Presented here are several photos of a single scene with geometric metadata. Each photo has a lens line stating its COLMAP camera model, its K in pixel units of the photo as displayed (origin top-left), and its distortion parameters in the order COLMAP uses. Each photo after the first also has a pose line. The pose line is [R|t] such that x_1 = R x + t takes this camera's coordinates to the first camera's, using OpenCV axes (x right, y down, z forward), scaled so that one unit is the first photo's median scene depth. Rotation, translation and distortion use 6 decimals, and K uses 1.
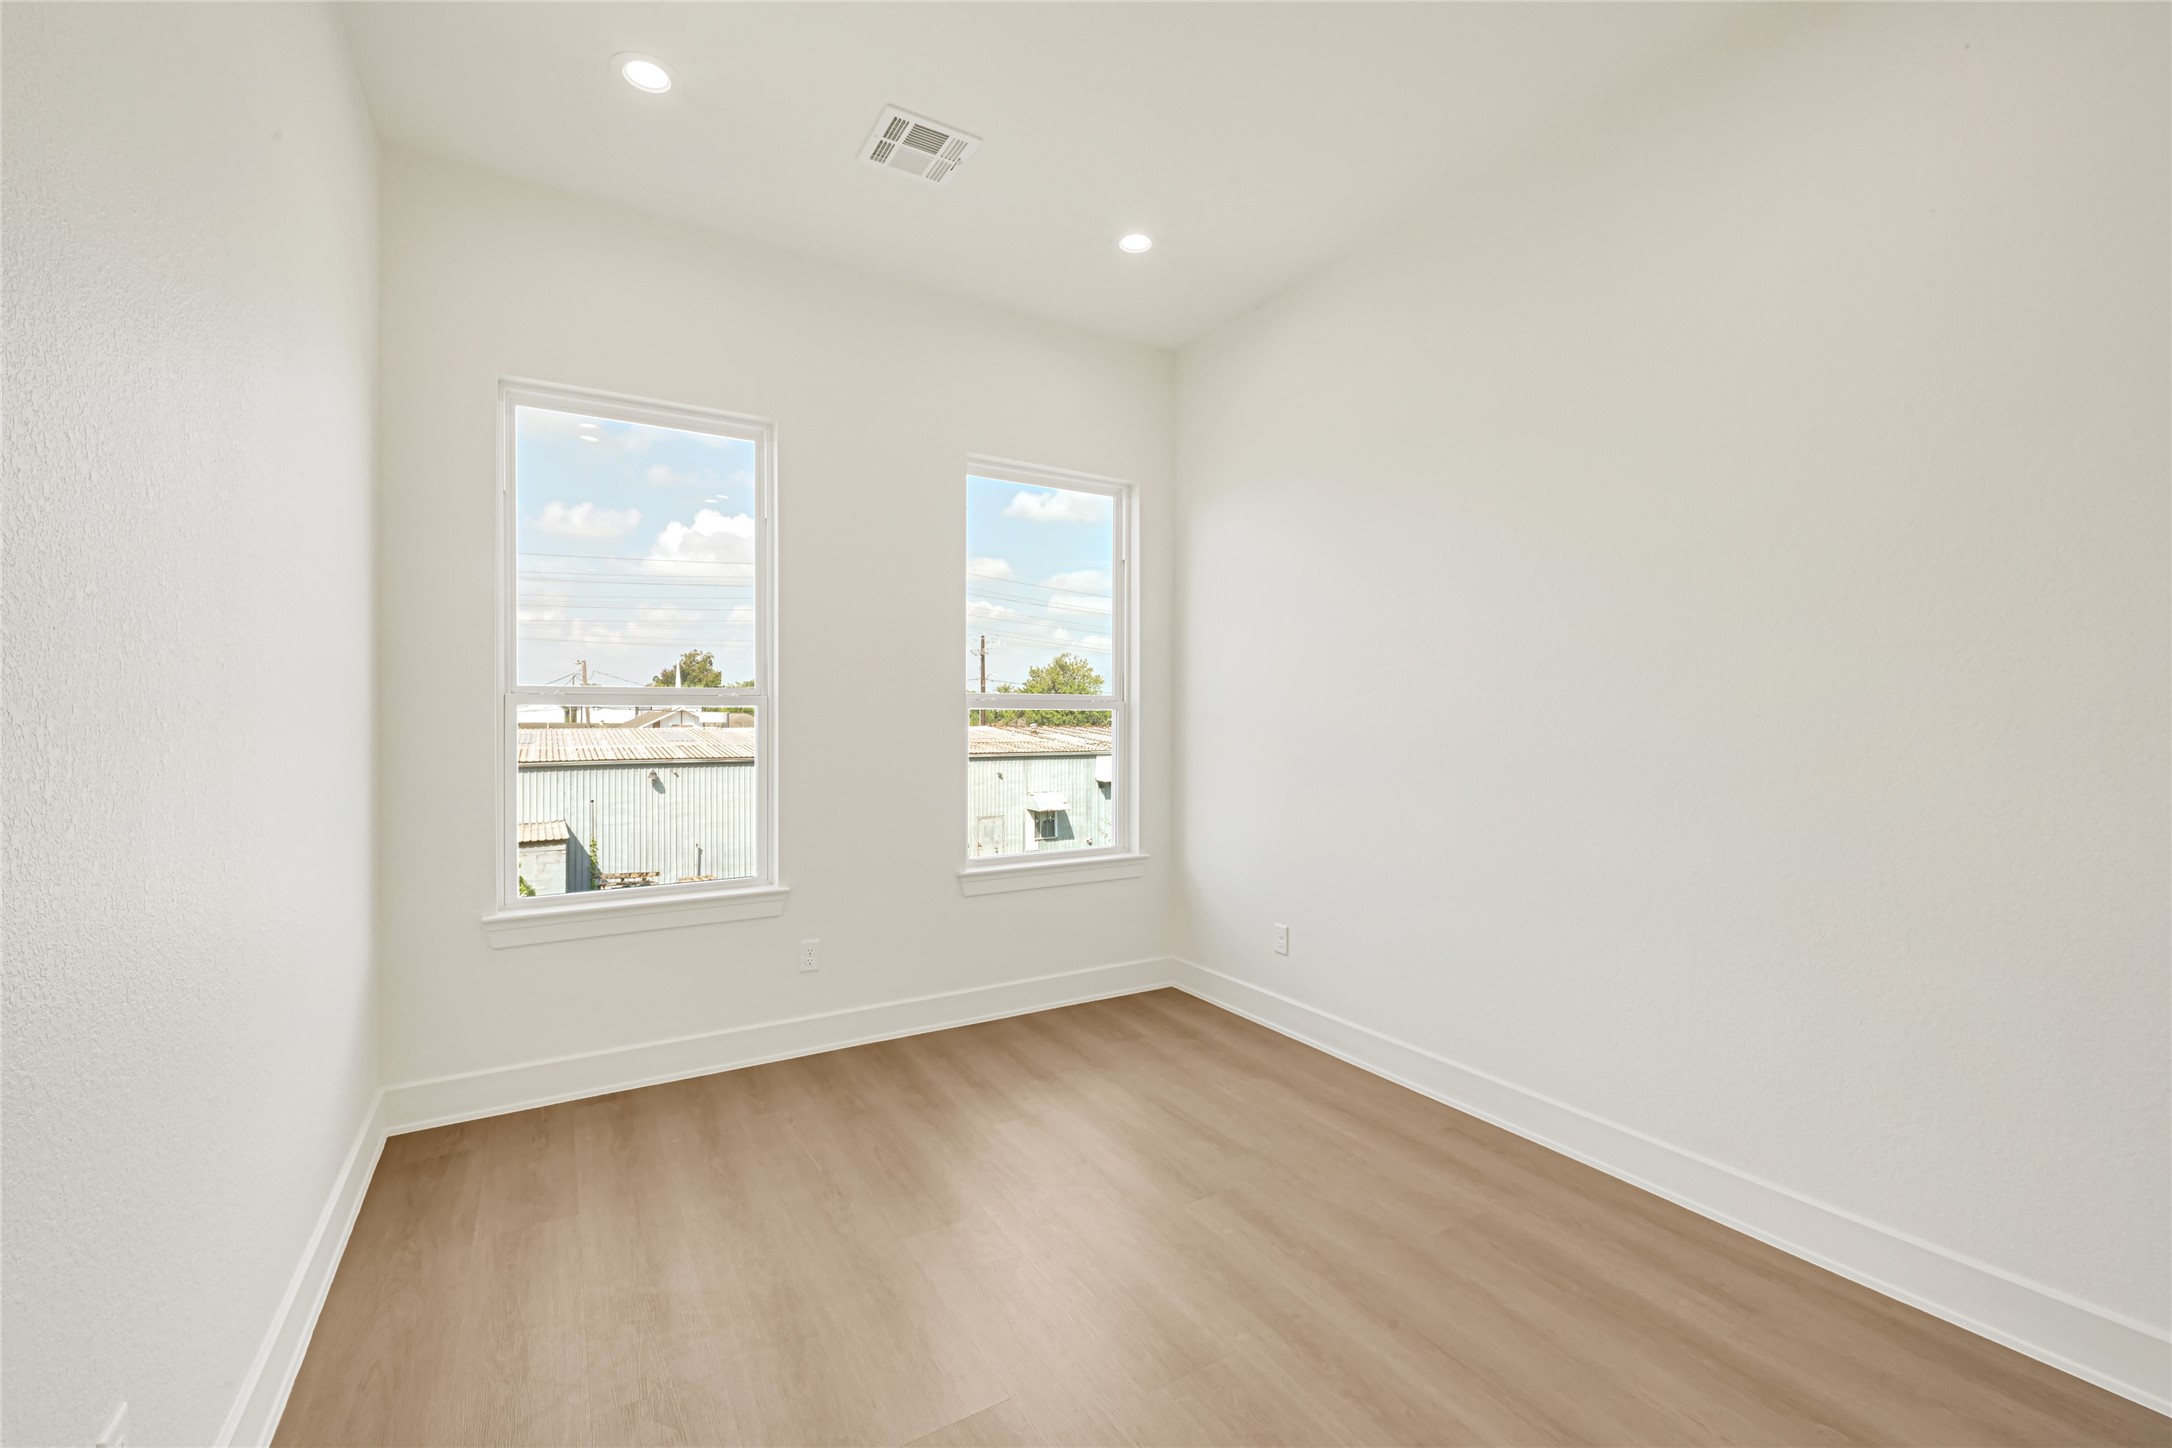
lens RADIAL K [[880.6, 0, 1086.0], [0, 880.6, 724.0], [0, 0, 1]] dist [-0.001793, -0.000264]
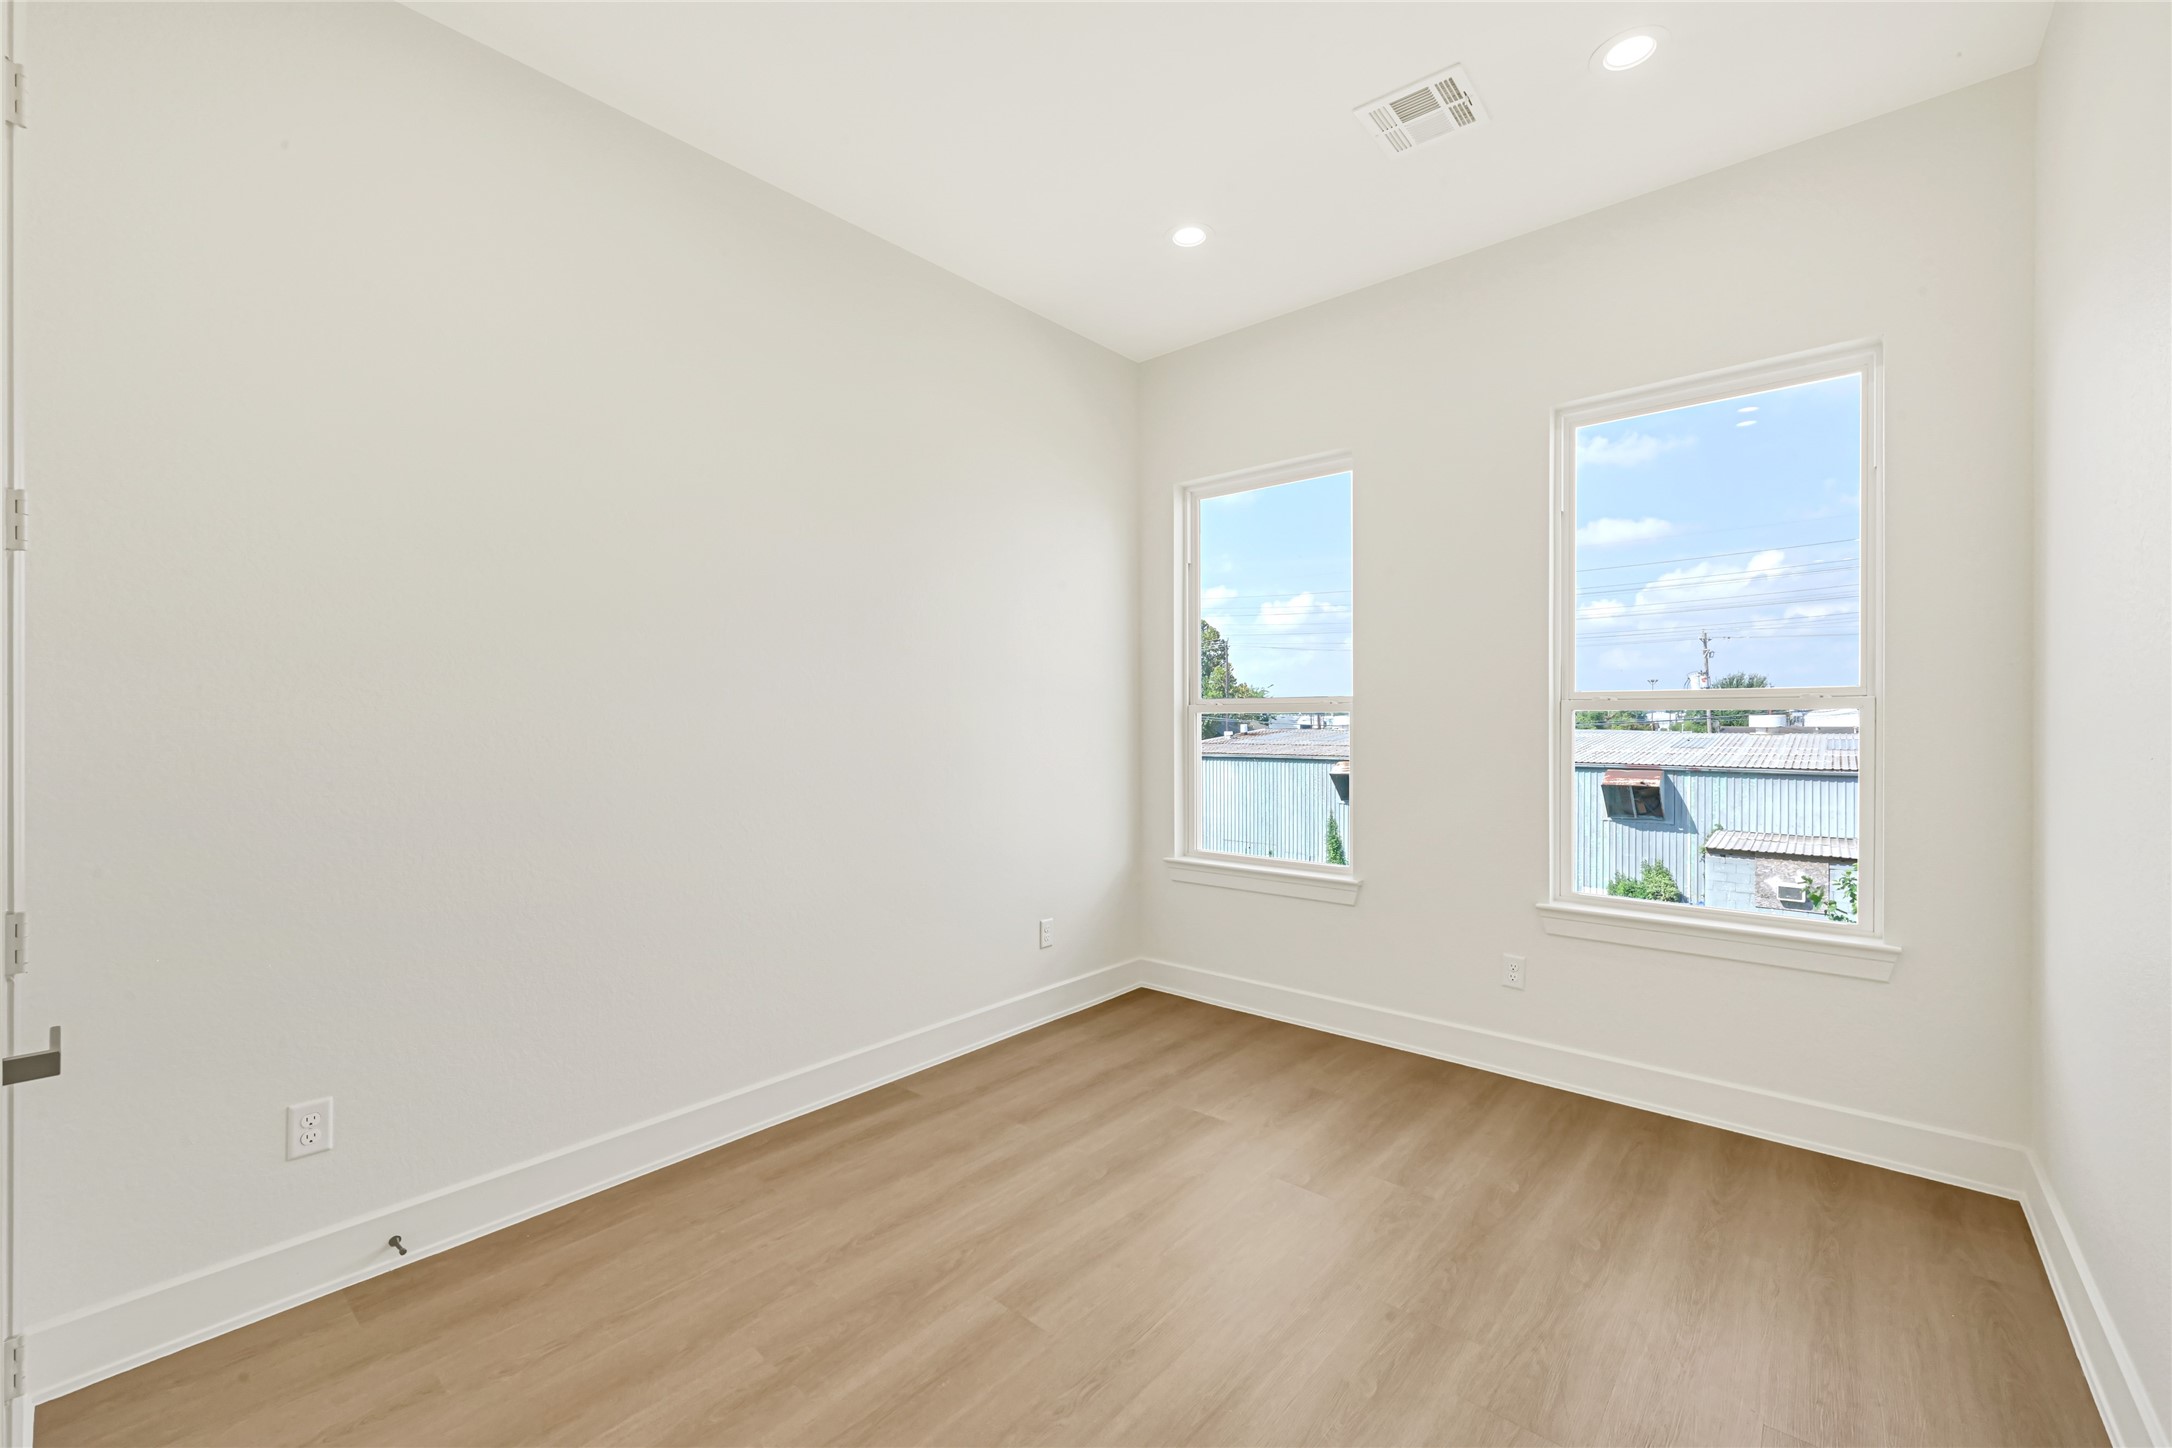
lens RADIAL K [[880.6, 0, 1086.0], [0, 880.6, 724.0], [0, 0, 1]] dist [-0.001793, -0.000264]
pose [[0.320743, 0.000584, -0.947166, 0.351711], [-0.005045, 0.999987, -0.001092, -0.000595], [0.947153, 0.005129, 0.320741, 0.210758]]
